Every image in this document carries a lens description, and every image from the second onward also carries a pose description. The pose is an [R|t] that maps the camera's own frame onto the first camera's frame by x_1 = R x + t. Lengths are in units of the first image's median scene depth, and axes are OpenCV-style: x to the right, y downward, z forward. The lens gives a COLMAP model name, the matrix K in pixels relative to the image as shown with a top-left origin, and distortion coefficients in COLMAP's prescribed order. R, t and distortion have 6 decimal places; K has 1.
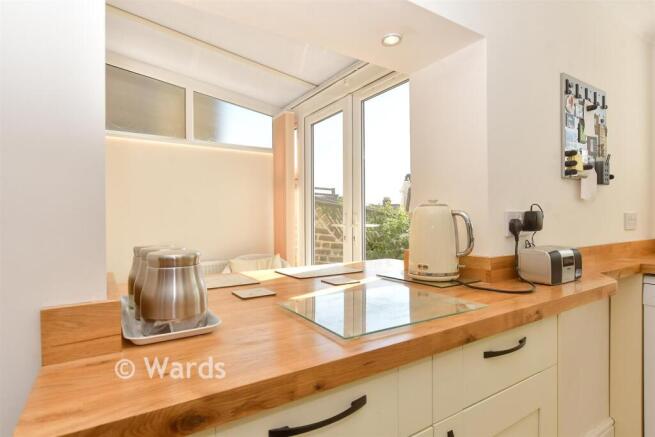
lens RADIAL K [[345.6, 0, 327.4], [0, 345.6, 218.9], [0, 0, 1]] dist [-0.005175, -0.000318]
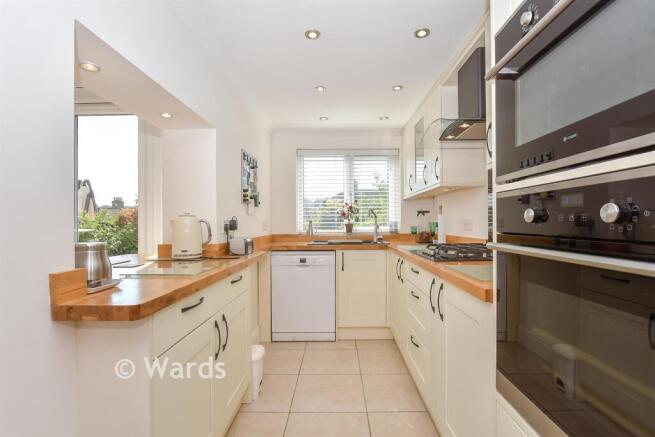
lens RADIAL K [[300.2, 0, 329.0], [0, 300.2, 221.7], [0, 0, 1]] dist [0.000138, -0.000034]
pose [[0.562589, 0.007080, 0.826707, -0.518529], [0.000542, 0.999960, -0.008933, 0.002542], [-0.826737, 0.005473, 0.562562, -0.417993]]
